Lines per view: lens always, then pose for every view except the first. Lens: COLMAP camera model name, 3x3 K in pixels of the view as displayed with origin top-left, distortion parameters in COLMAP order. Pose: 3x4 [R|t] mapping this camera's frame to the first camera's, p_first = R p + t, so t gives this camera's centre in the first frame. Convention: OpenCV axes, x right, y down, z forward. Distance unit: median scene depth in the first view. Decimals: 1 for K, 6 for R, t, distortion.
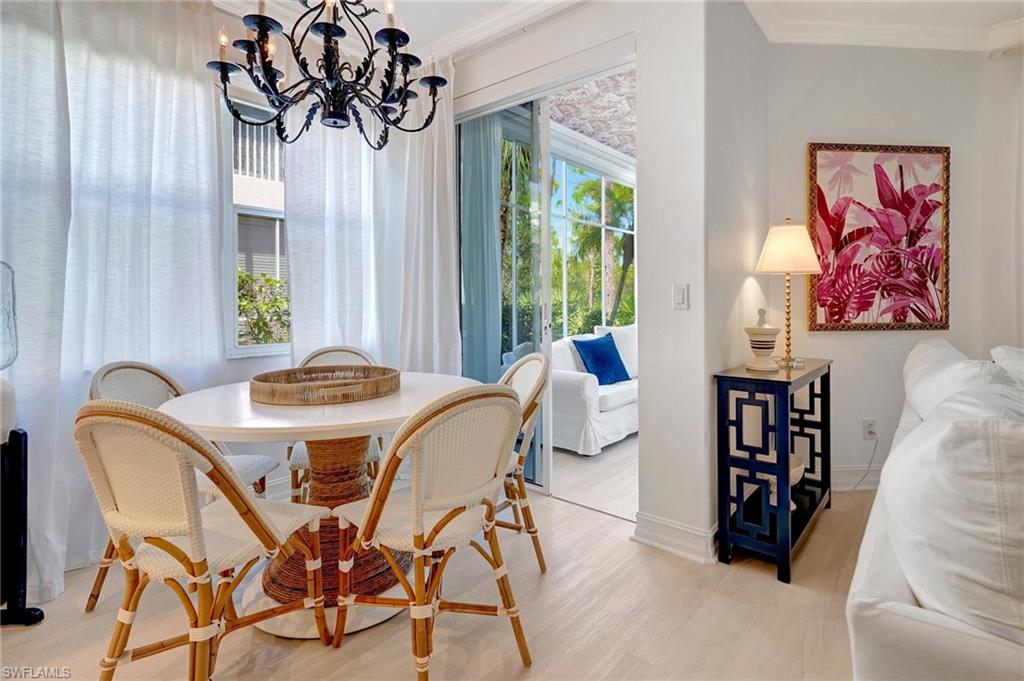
lens RADIAL K [[503.9, 0, 505.8], [0, 503.9, 303.8], [0, 0, 1]] dist [-0.003107, 0.000626]
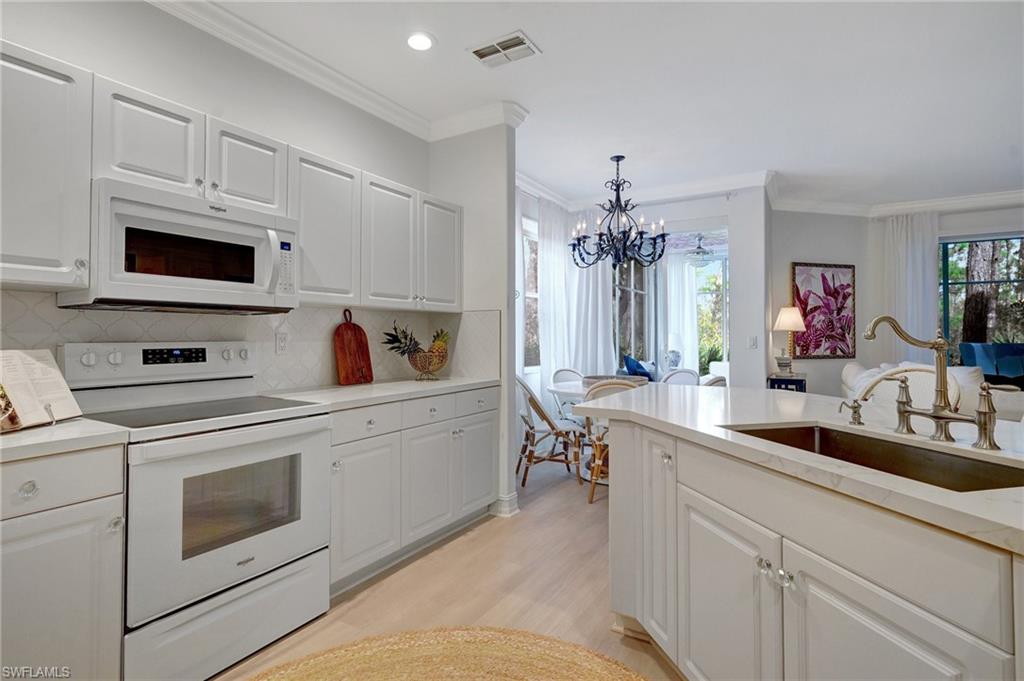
lens RADIAL K [[503.9, 0, 507.3], [0, 503.9, 325.8], [0, 0, 1]] dist [-0.003107, 0.000626]
pose [[0.987273, 0.007618, 0.158851, -0.779660], [-0.003100, 0.999584, -0.028667, -0.014731], [-0.159003, 0.027809, 0.986886, -0.728581]]
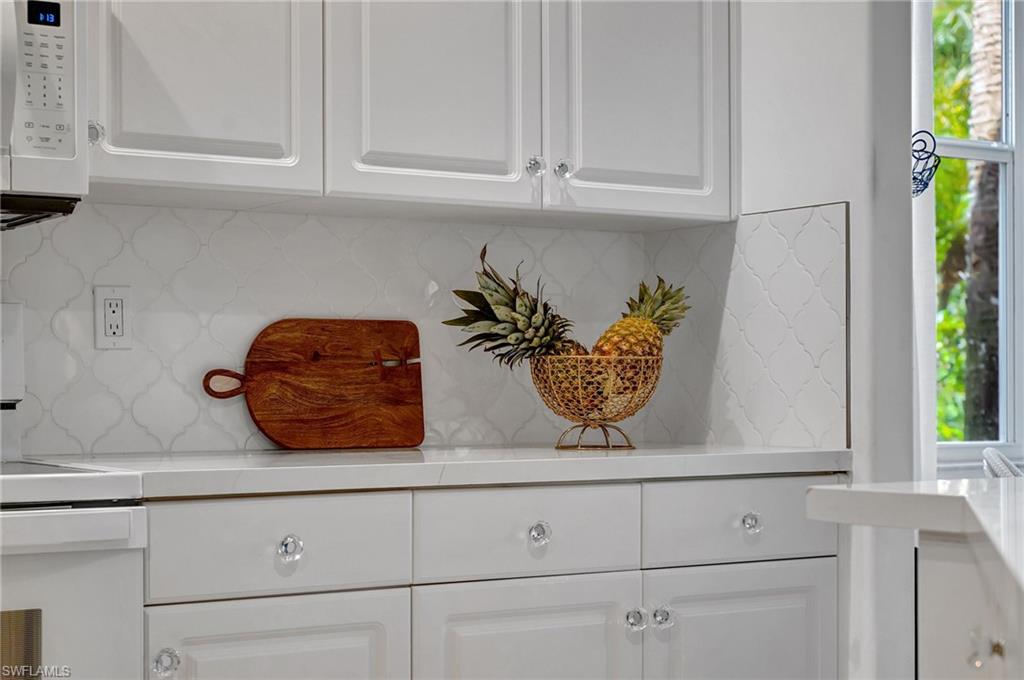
lens RADIAL K [[1811.8, 0, 513.6], [0, 1811.8, 348.9], [0, 0, 1]] dist [0.014536, 0.000000]
pose [[0.959832, -0.004635, -0.280539, -0.493530], [-0.003358, 0.999602, -0.028005, 0.042748], [0.280557, 0.027823, 0.959434, -0.750435]]
